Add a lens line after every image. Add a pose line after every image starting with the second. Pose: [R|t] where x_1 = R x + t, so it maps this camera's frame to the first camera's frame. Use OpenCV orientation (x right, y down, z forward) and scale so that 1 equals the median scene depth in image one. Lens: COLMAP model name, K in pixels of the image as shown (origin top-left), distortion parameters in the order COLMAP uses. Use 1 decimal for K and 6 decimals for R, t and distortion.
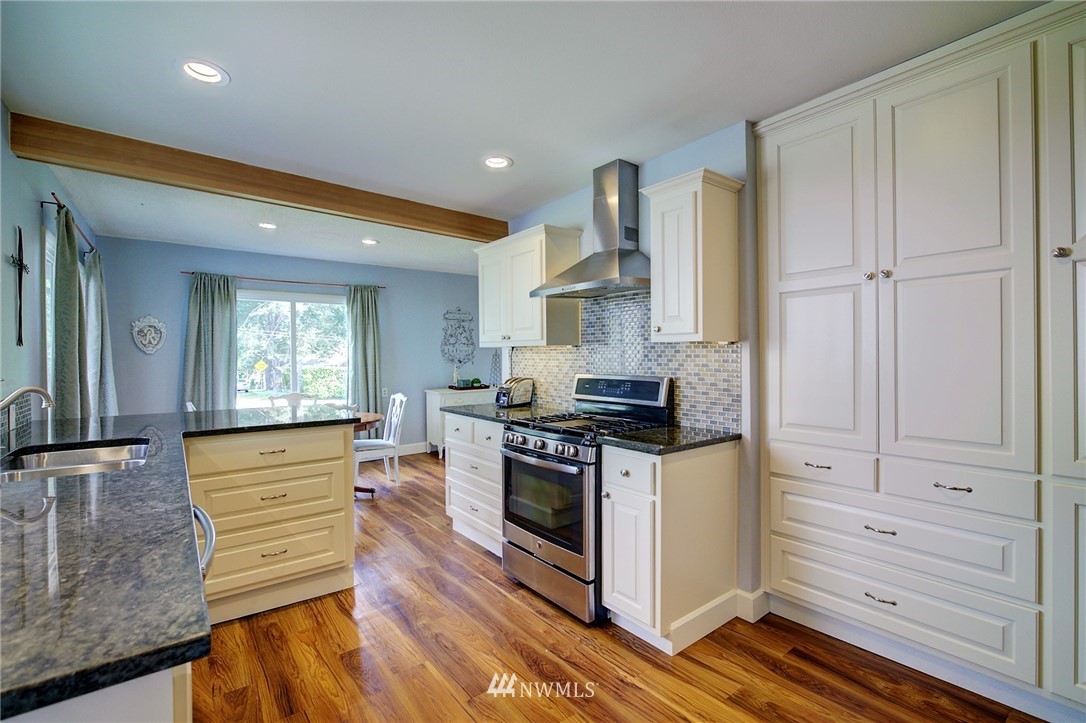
lens RADIAL K [[477.3, 0, 543.0], [0, 477.3, 361.5], [0, 0, 1]] dist [-0.012788, 0.000047]
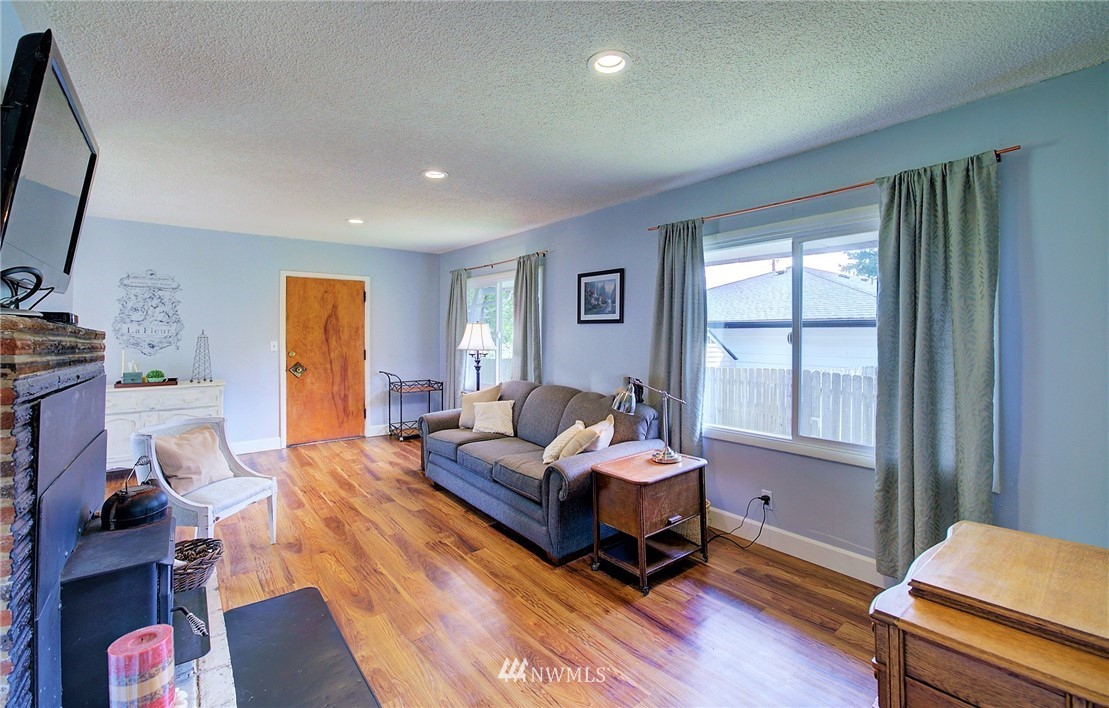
lens RADIAL K [[482.8, 0, 553.6], [0, 482.8, 335.3], [0, 0, 1]] dist [-0.000923, -0.000331]
pose [[0.999912, 0.011971, 0.005773, 0.803149], [-0.011876, 0.999798, -0.016223, -0.021523], [-0.005966, 0.016153, 0.999852, 0.521515]]
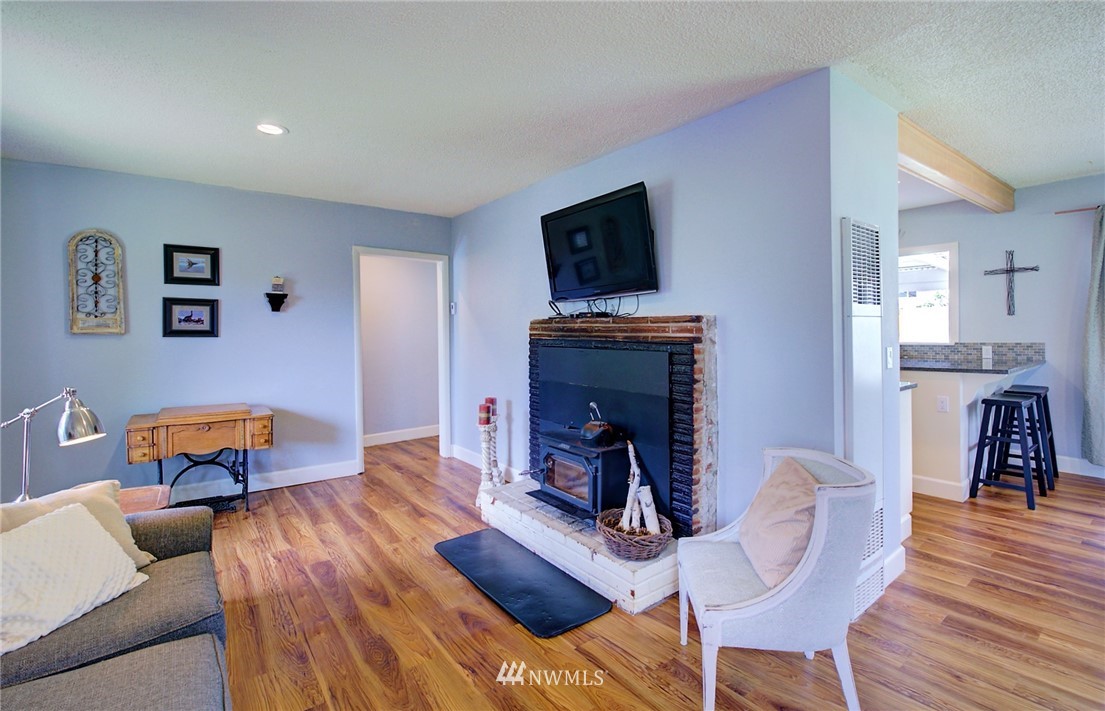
lens RADIAL K [[496.9, 0, 553.8], [0, 496.9, 338.5], [0, 0, 1]] dist [-0.005022, -0.000422]
pose [[-0.999651, 0.023718, 0.011655, 0.410513], [0.023962, 0.999486, 0.021276, -0.017077], [-0.011145, 0.021548, -0.999706, 1.875158]]
